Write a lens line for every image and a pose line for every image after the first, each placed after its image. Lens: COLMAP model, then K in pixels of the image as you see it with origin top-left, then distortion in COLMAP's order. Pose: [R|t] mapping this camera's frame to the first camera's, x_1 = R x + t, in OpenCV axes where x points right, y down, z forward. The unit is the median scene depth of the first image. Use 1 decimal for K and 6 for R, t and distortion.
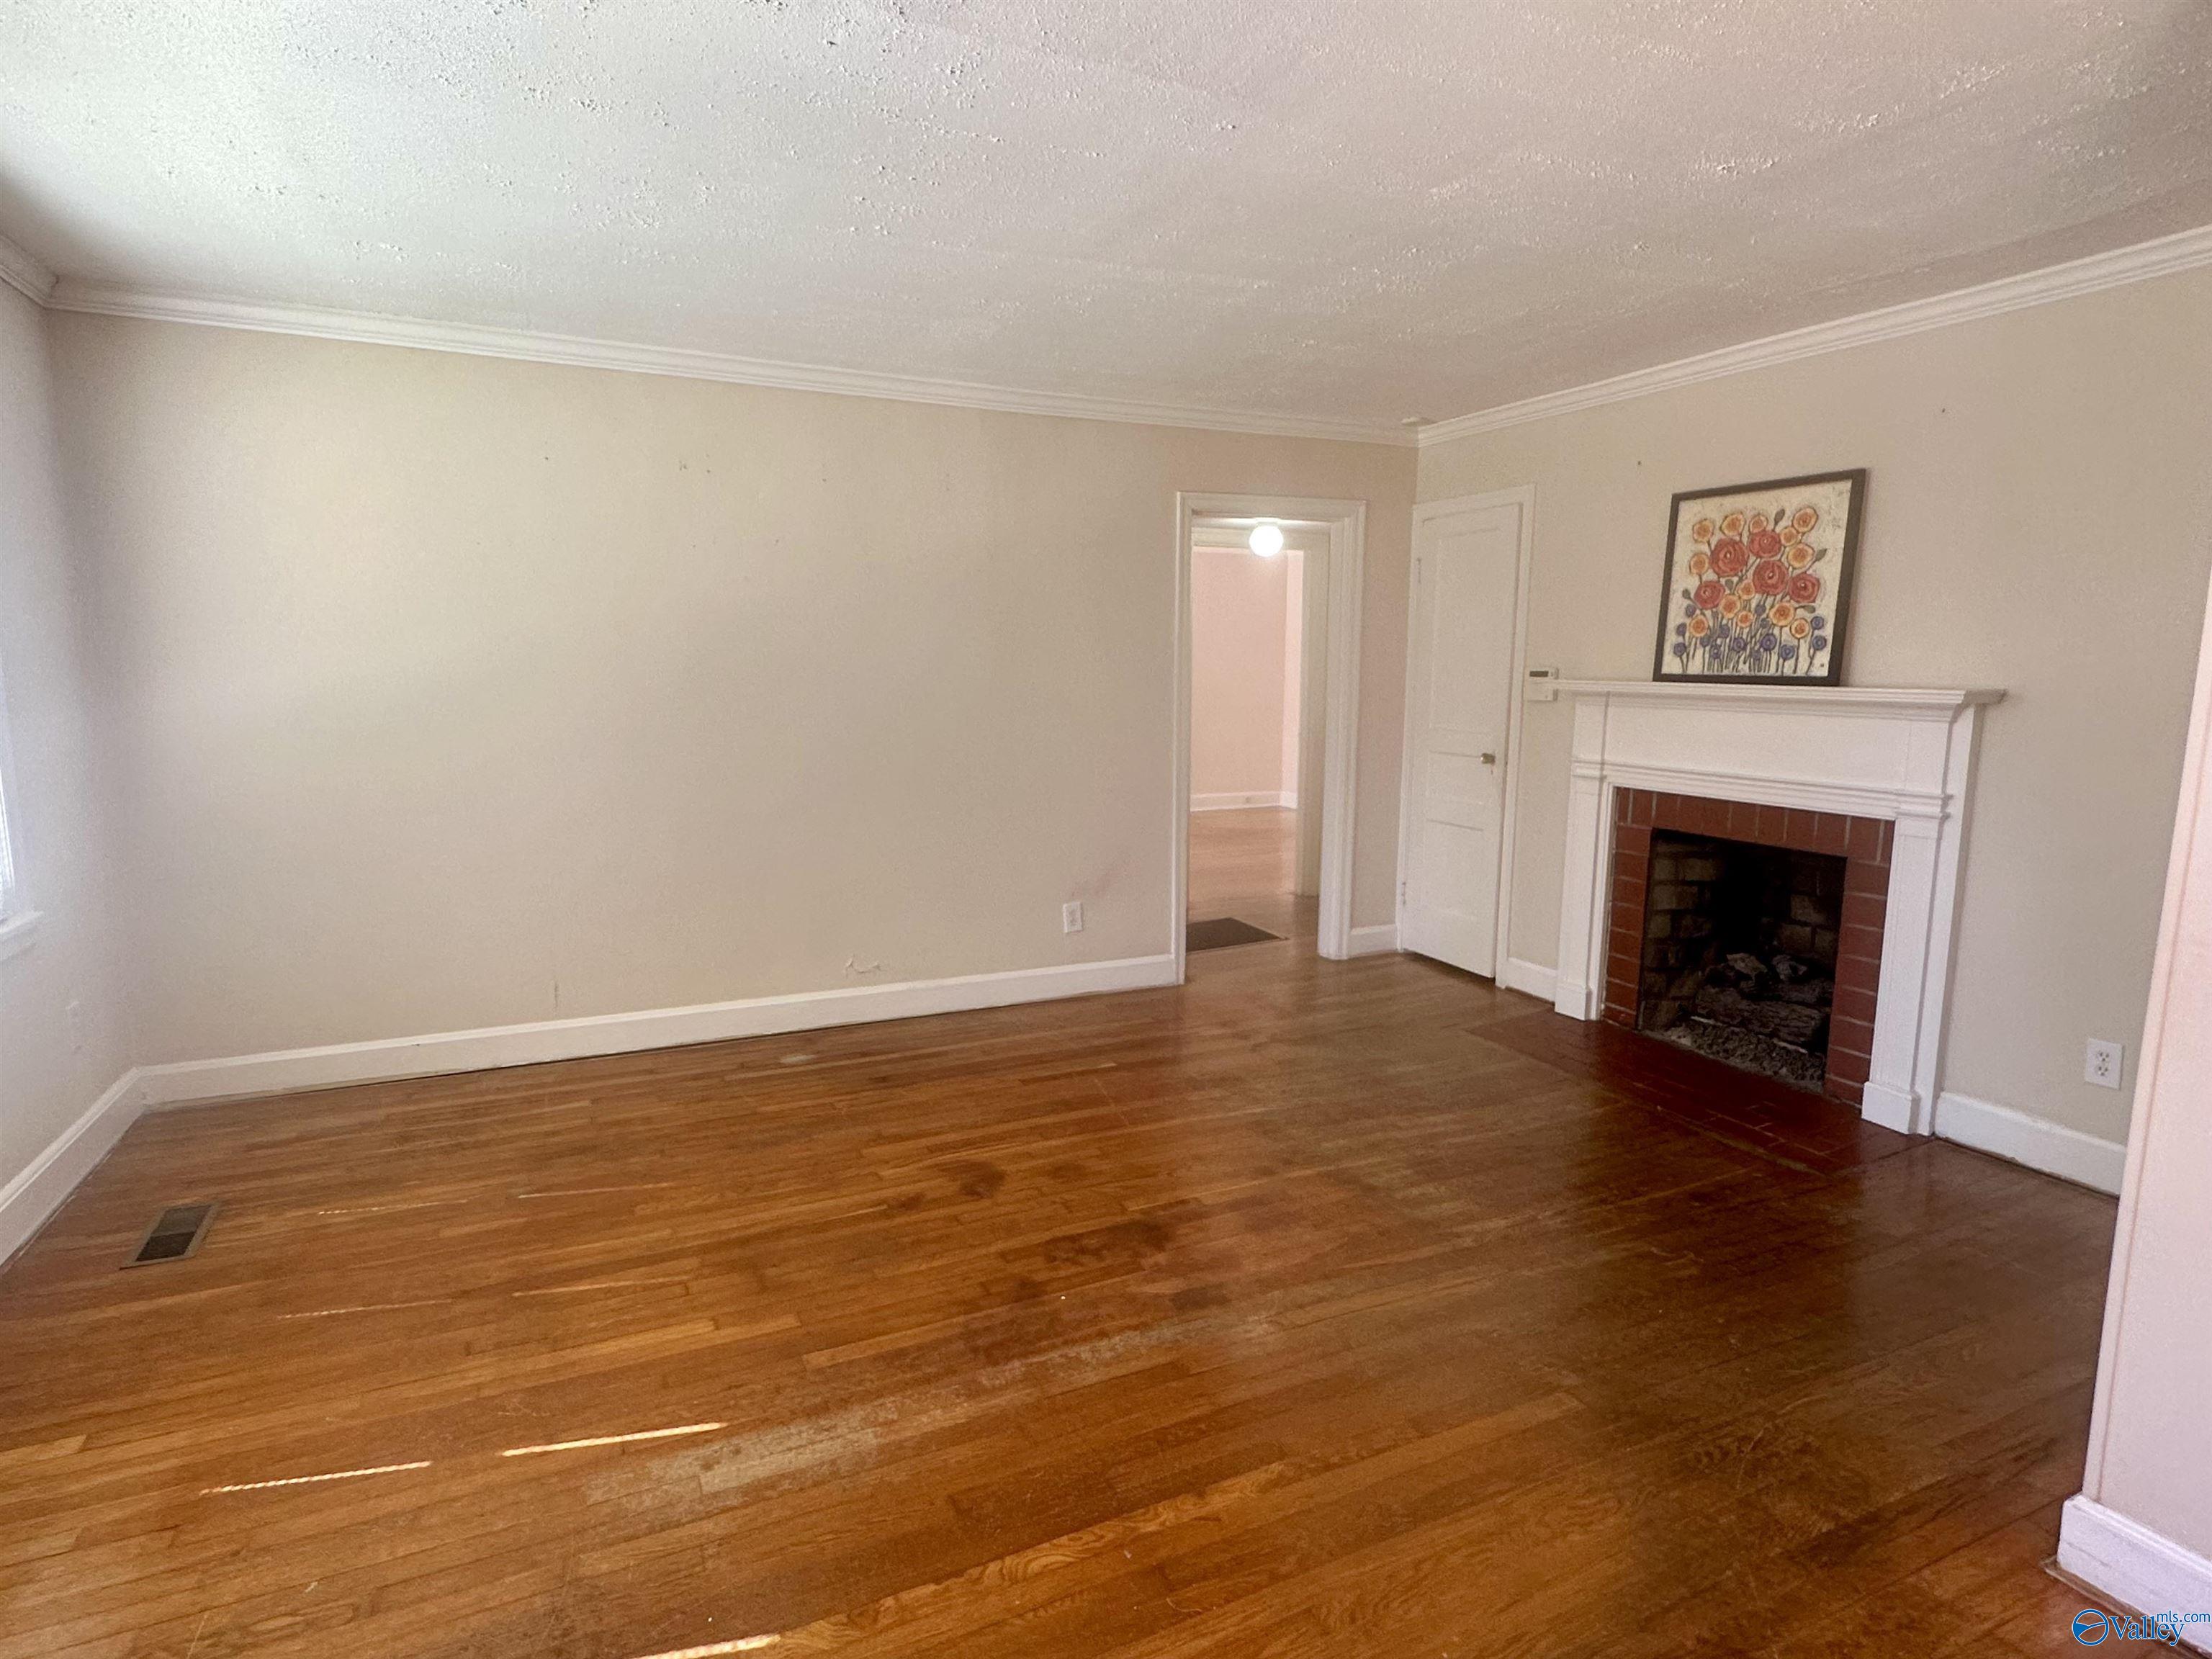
lens RADIAL K [[1190.7, 0, 1104.1], [0, 1190.7, 828.1], [0, 0, 1]] dist [0.001552, -0.000490]
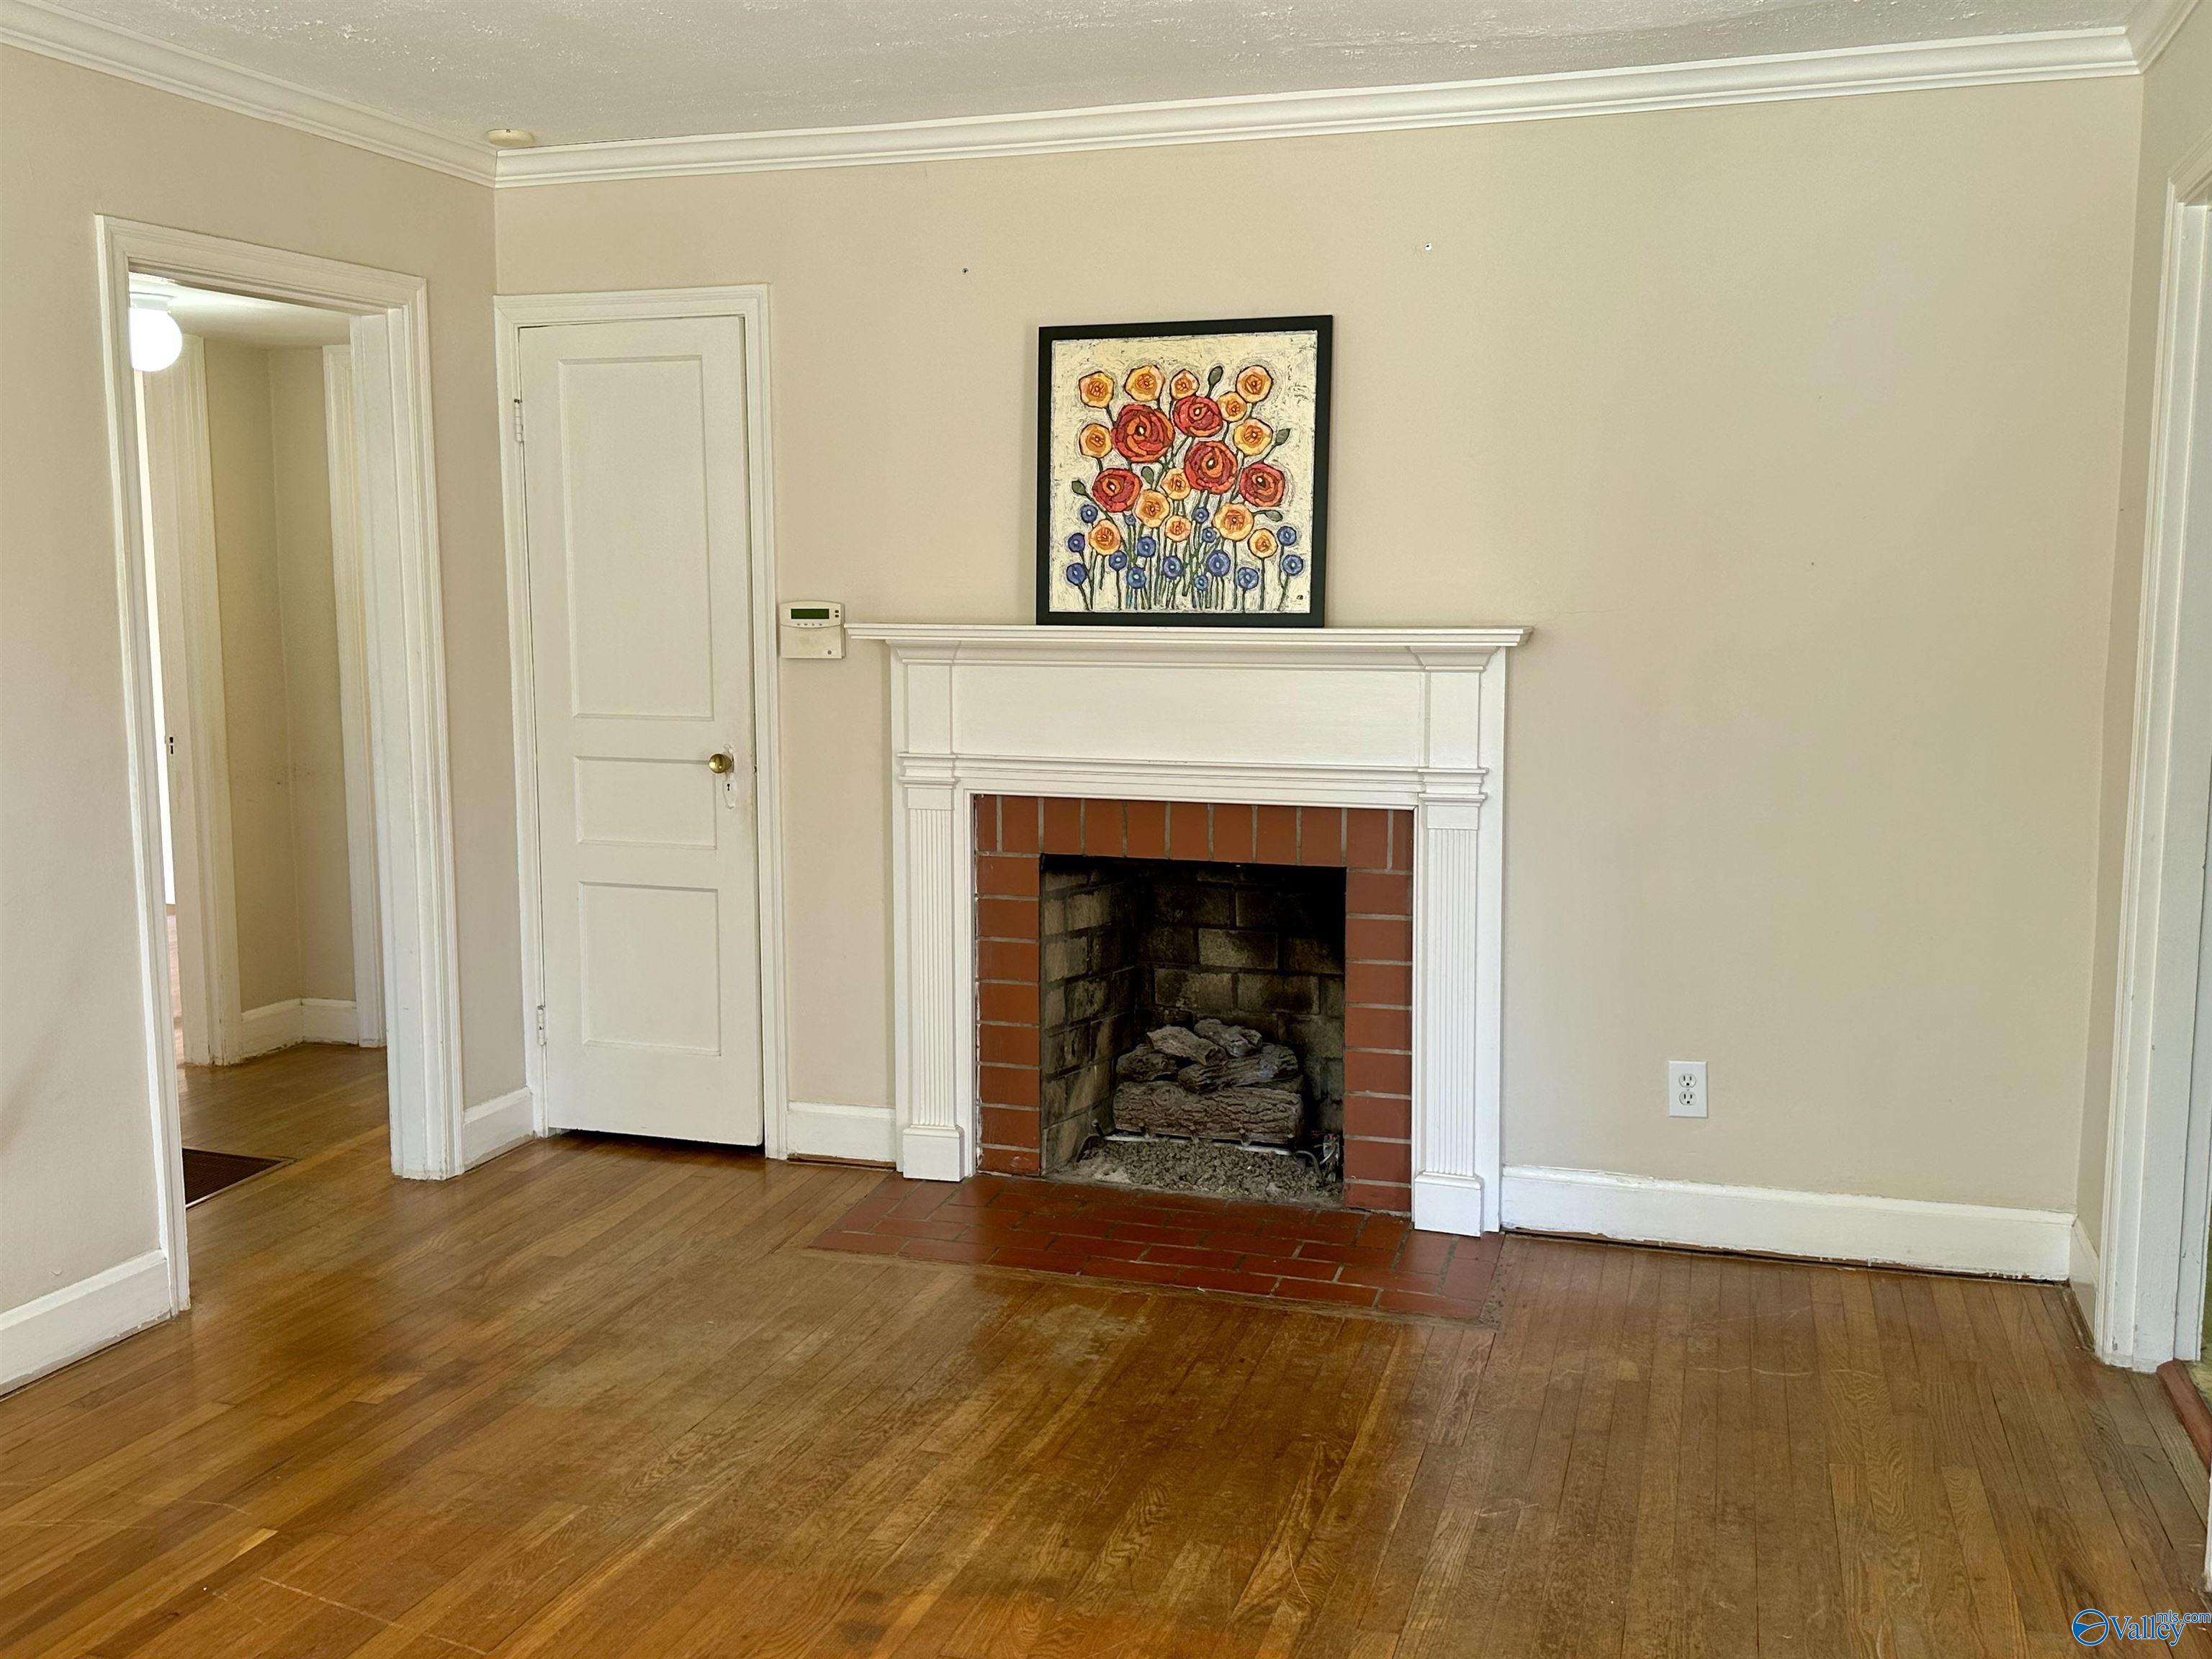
lens RADIAL K [[1976.1, 0, 1104.1], [0, 1976.1, 822.0], [0, 0, 1]] dist [0.118690, -0.030374]
pose [[0.687321, -0.095093, 0.720103, -0.291142], [0.108362, 0.993723, 0.027797, -0.046210], [-0.718226, 0.058926, 0.693311, 0.263342]]
